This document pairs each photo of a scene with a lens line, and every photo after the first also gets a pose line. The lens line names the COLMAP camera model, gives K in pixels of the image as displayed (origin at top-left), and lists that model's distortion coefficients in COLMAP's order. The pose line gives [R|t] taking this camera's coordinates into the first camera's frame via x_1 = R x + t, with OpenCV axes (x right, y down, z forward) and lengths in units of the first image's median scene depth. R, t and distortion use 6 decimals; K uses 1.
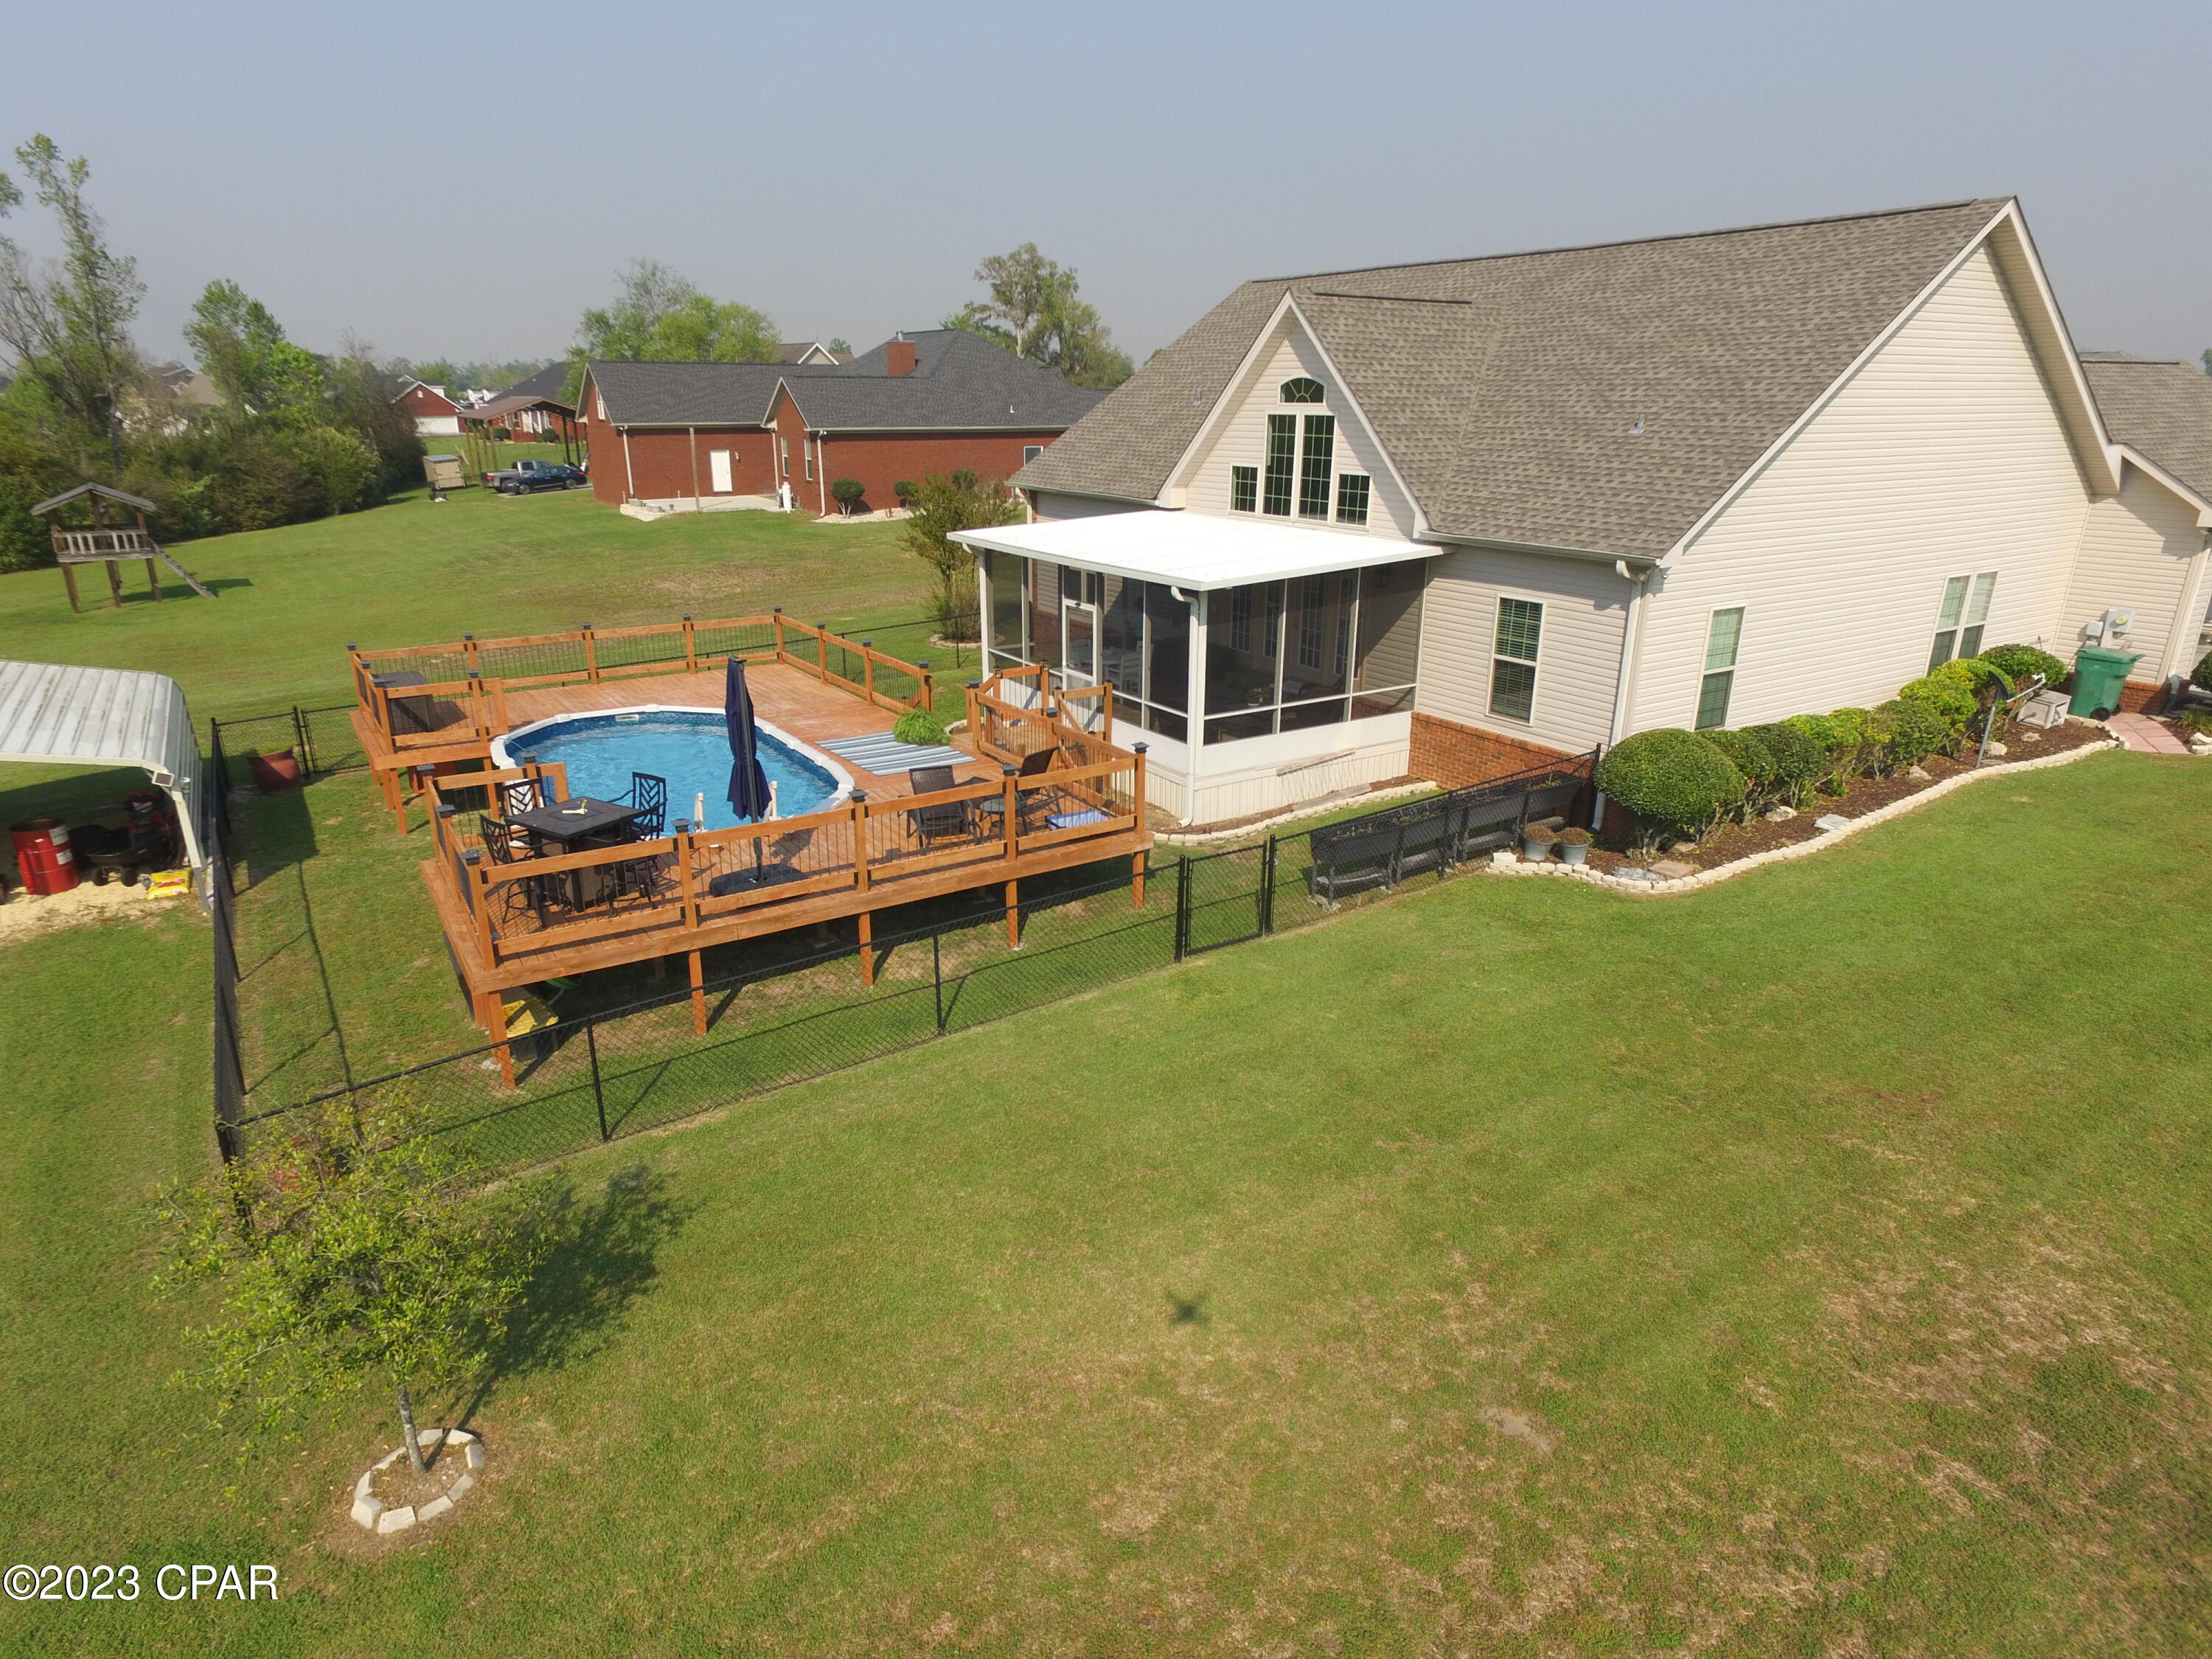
lens RADIAL K [[1287.4, 0, 1091.5], [0, 1287.4, 834.5], [0, 0, 1]] dist [-0.009693, 0.017536]
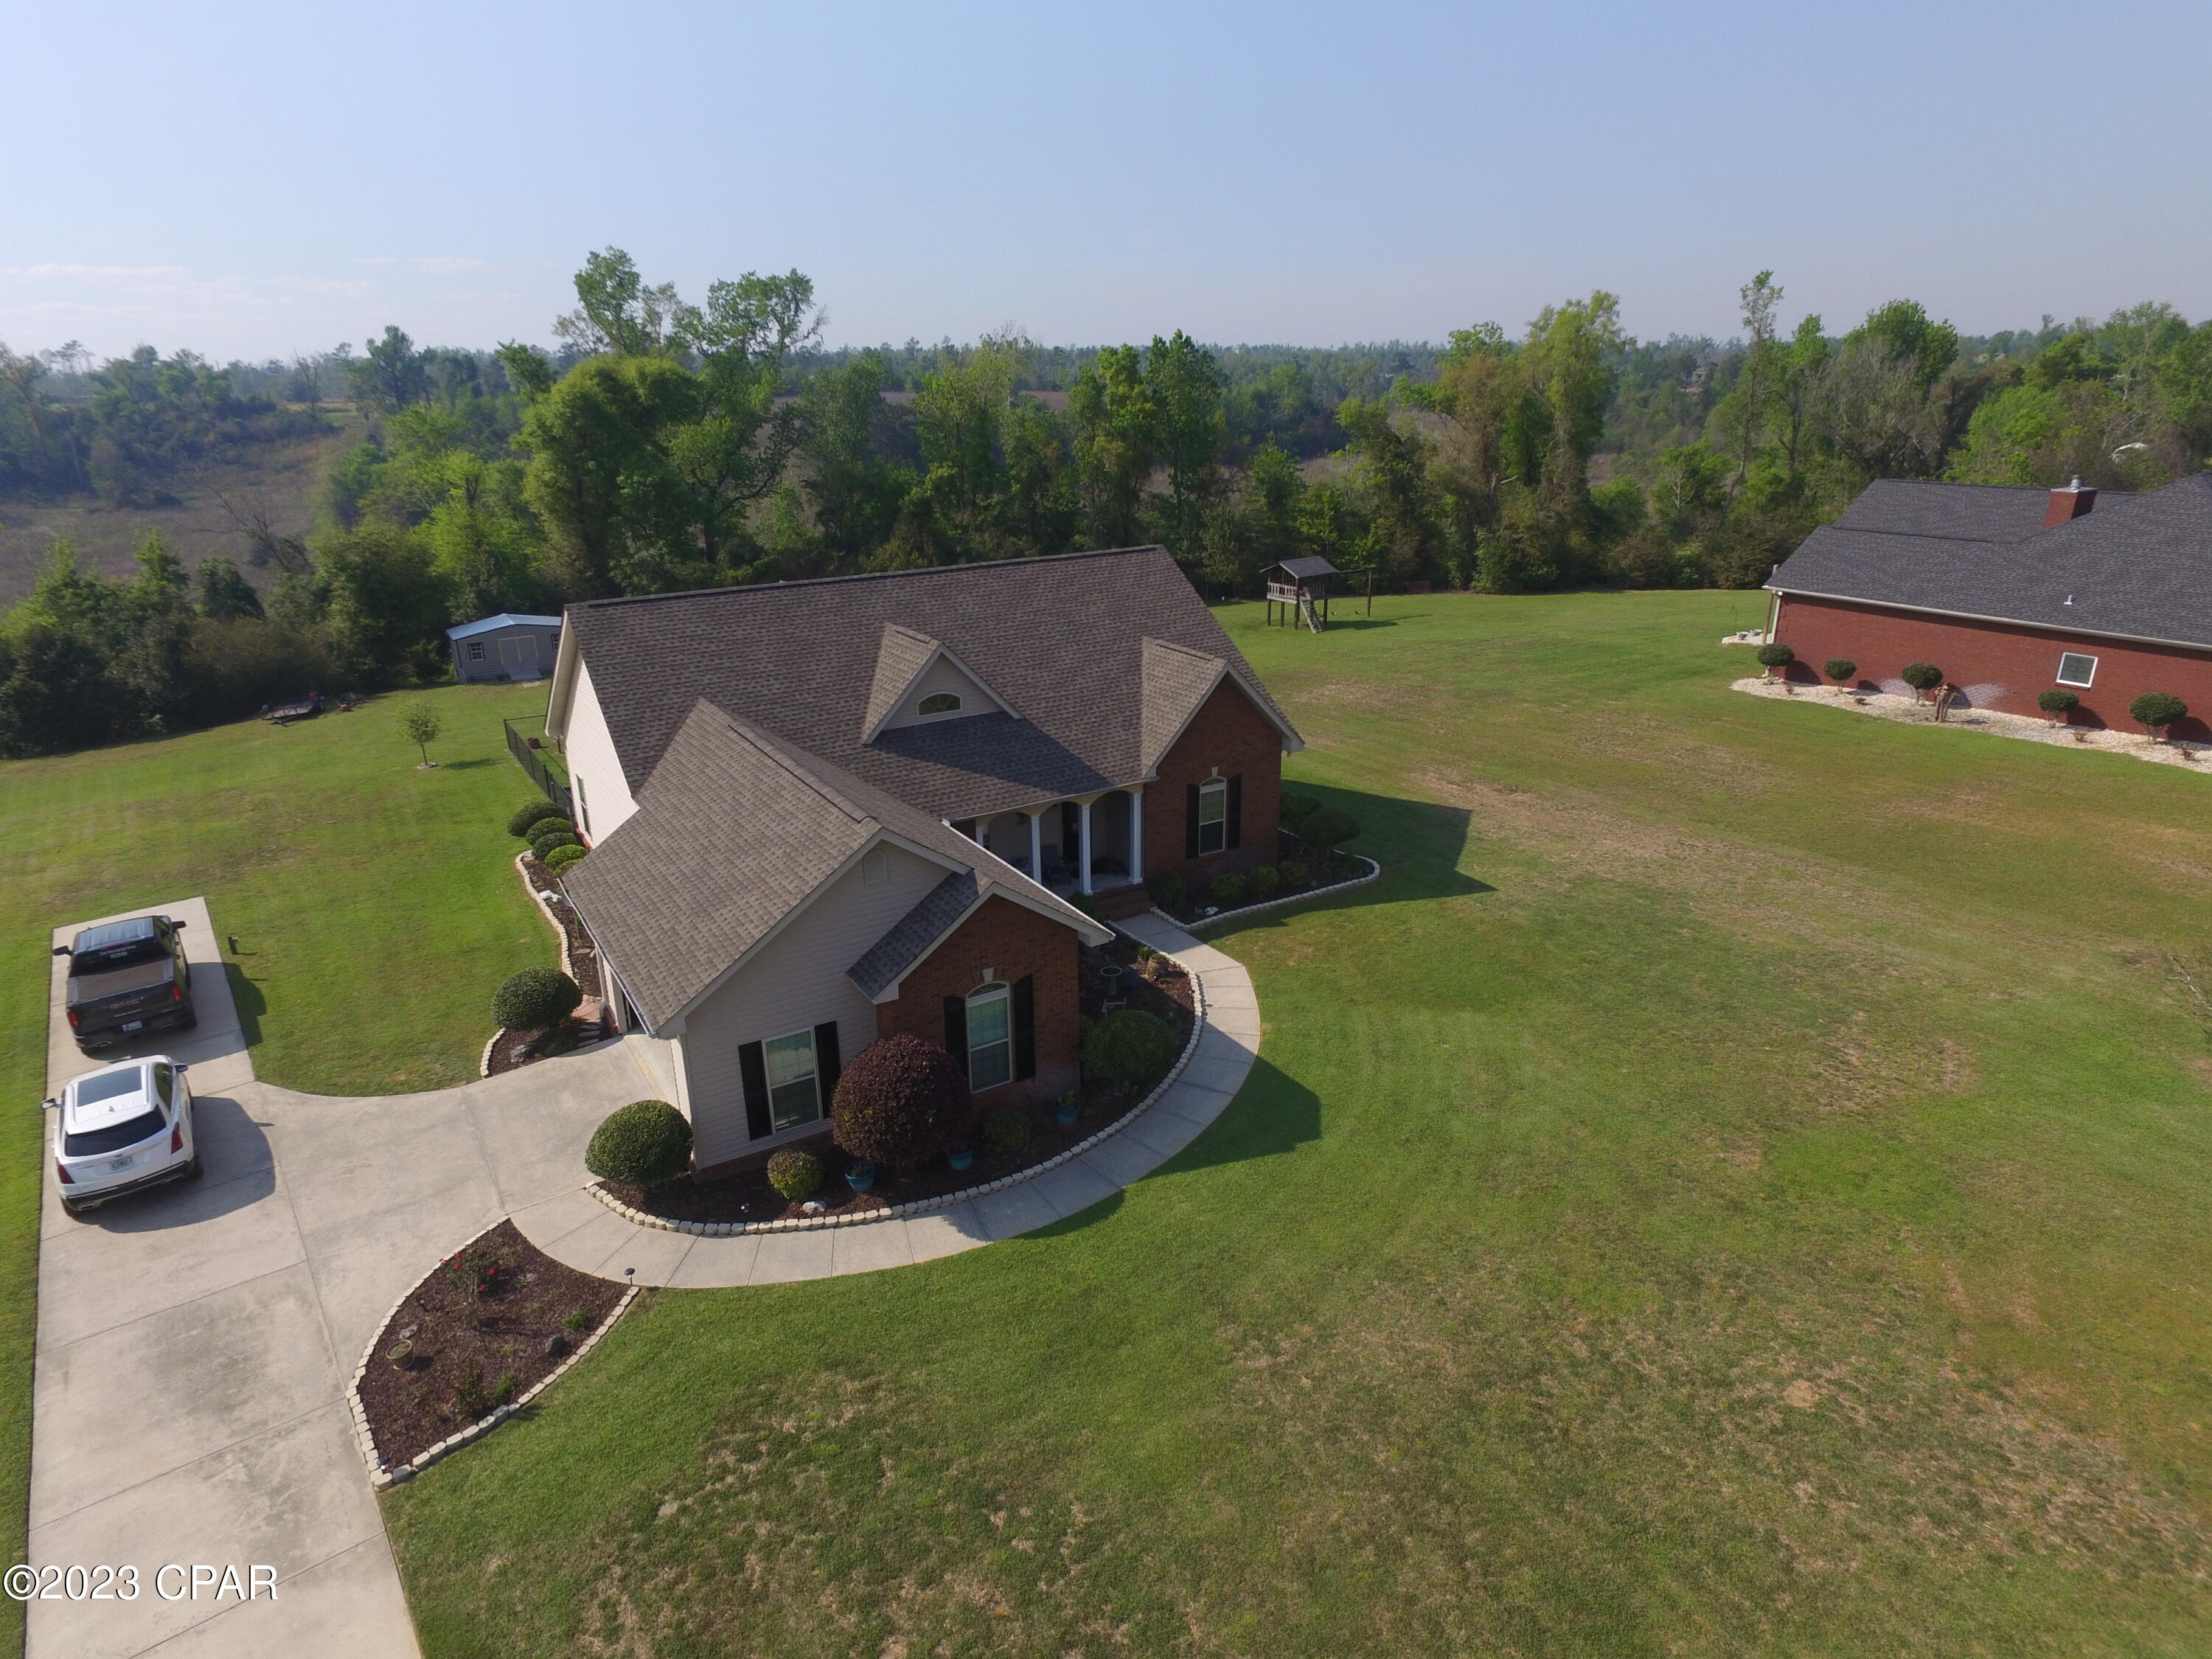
lens RADIAL K [[1287.4, 0, 1087.7], [0, 1287.4, 831.4], [0, 0, 1]] dist [-0.009693, 0.017536]
pose [[-0.027102, 0.337610, -0.940896, 2.047418], [-0.306626, 0.893060, 0.329278, -0.859040], [0.951444, 0.297427, 0.079316, 1.391432]]
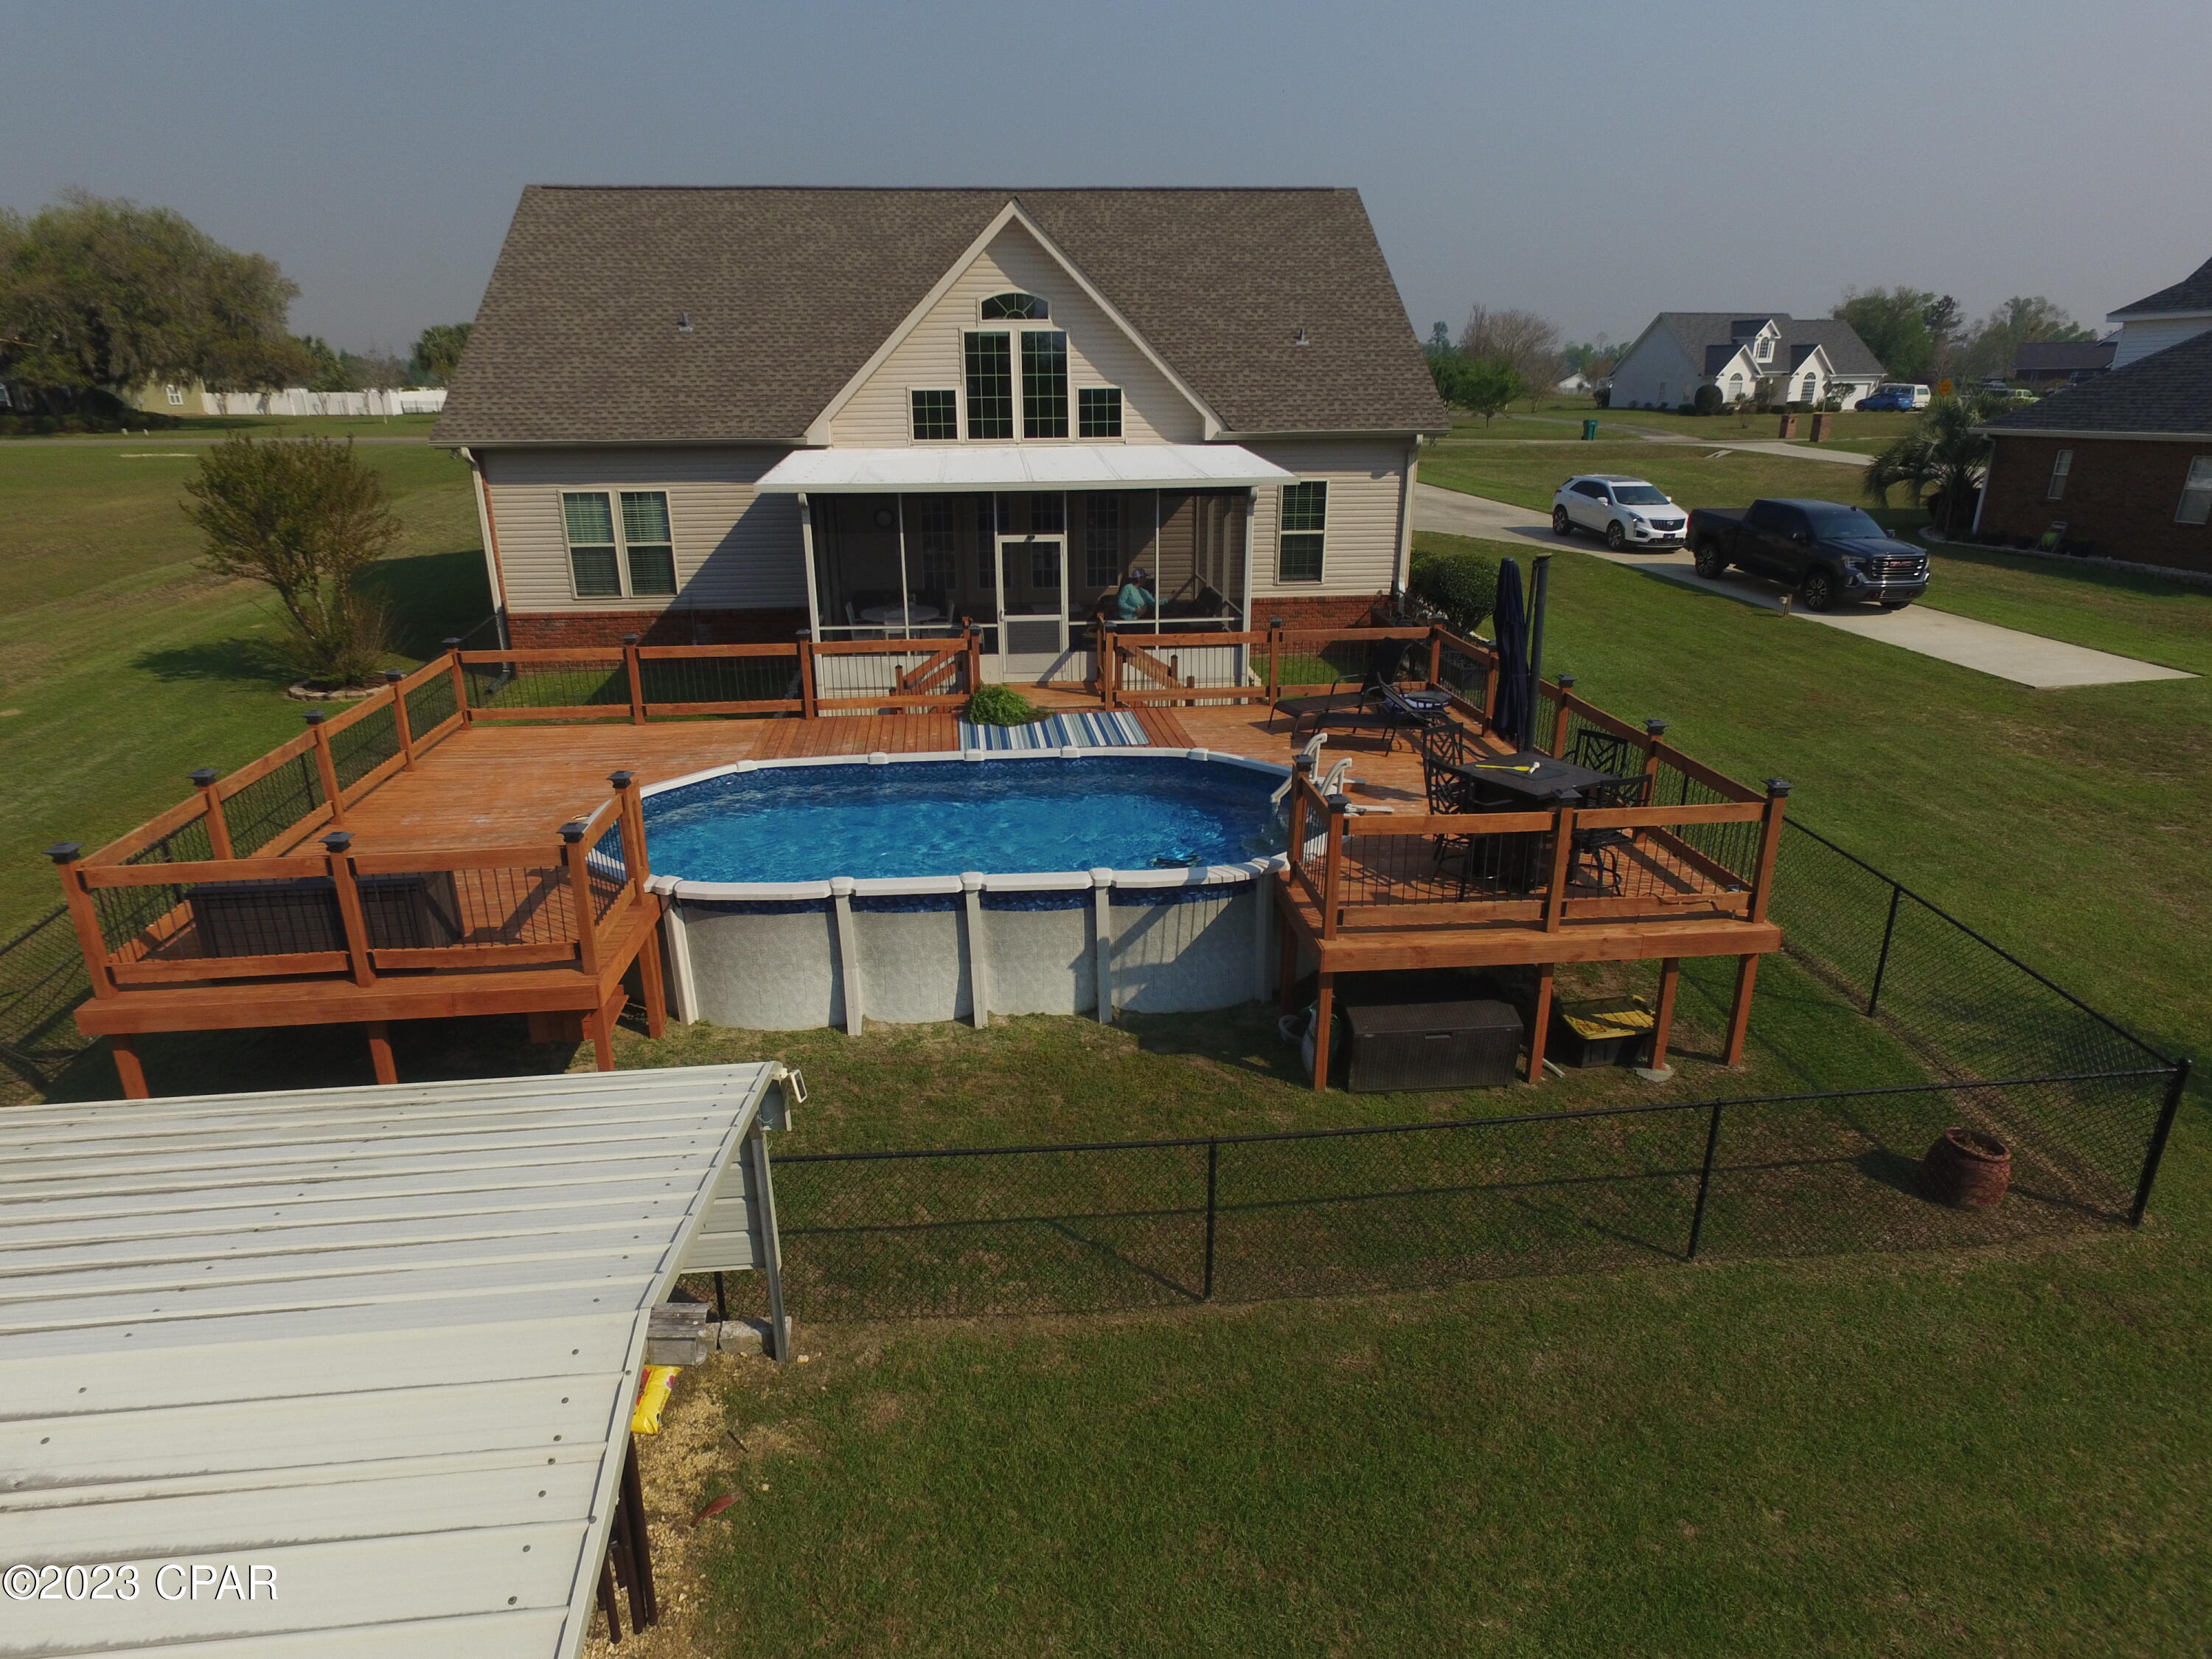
lens RADIAL K [[1287.4, 0, 1085.9], [0, 1287.4, 831.6], [0, 0, 1]] dist [-0.009693, 0.017536]
pose [[0.466270, -0.301998, 0.831498, -0.771298], [0.296080, 0.938993, 0.175010, -0.129228], [-0.833624, 0.164588, 0.527240, 0.520140]]
